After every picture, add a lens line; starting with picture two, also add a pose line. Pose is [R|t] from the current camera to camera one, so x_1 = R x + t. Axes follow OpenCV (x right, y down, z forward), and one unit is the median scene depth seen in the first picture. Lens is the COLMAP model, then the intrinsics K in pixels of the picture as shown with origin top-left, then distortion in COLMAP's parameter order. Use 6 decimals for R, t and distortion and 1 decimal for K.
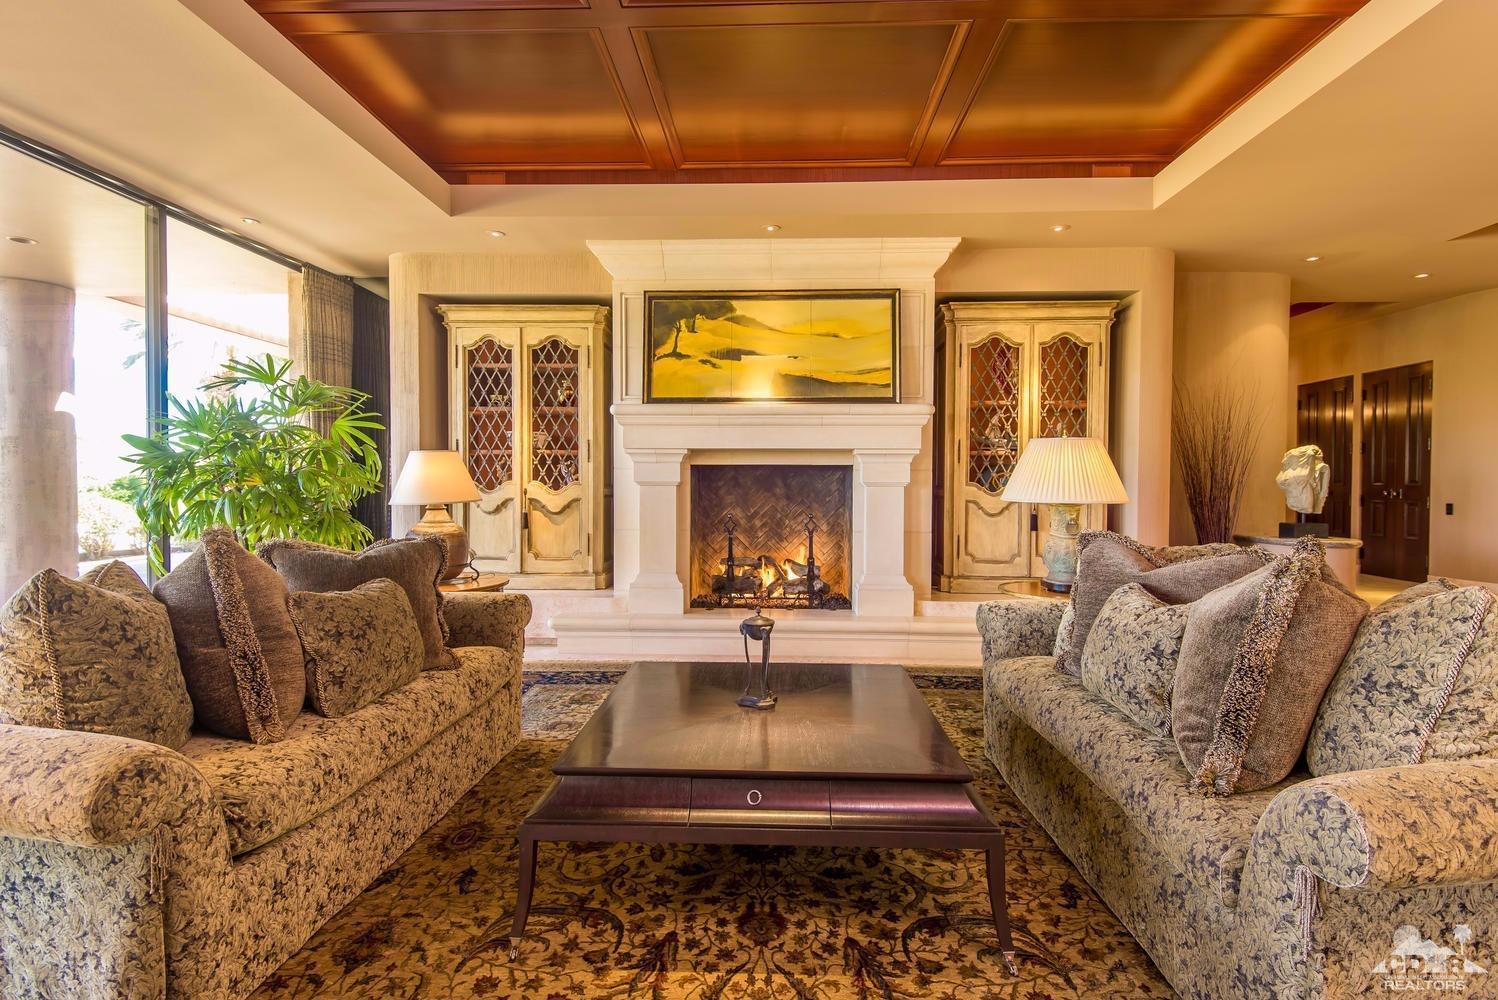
lens RADIAL K [[733.8, 0, 749.6], [0, 733.8, 489.9], [0, 0, 1]] dist [0.002060, -0.006083]
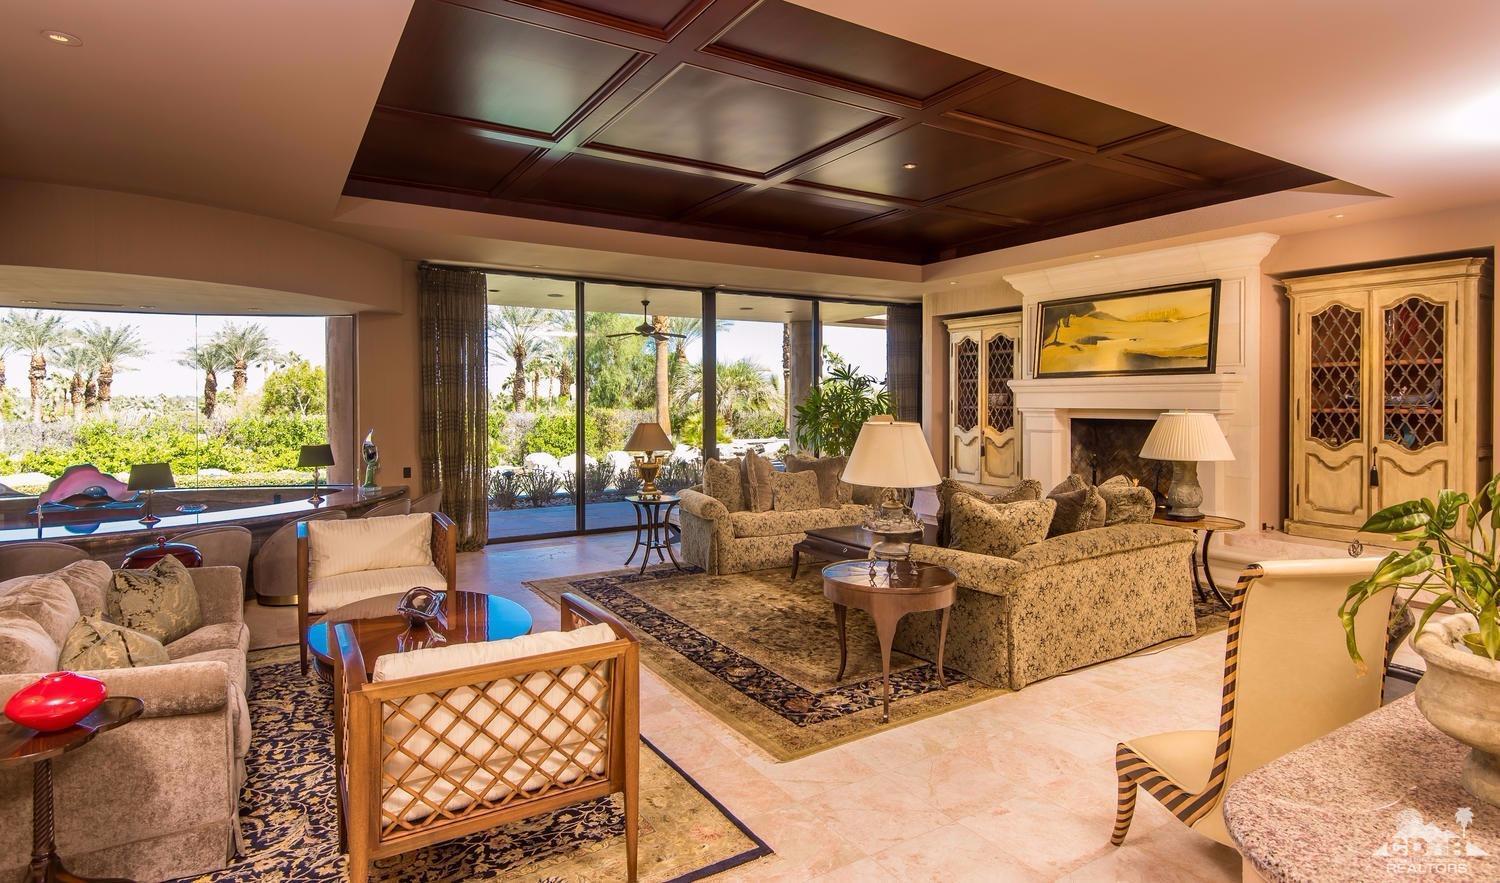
lens RADIAL K [[776.2, 0, 753.6], [0, 776.2, 405.6], [0, 0, 1]] dist [0.000652, 0.000220]
pose [[0.558705, 0.004452, -0.829354, 0.810394], [-0.006316, 0.999979, 0.001113, -0.054605], [0.829342, 0.004617, 0.558722, -0.356026]]
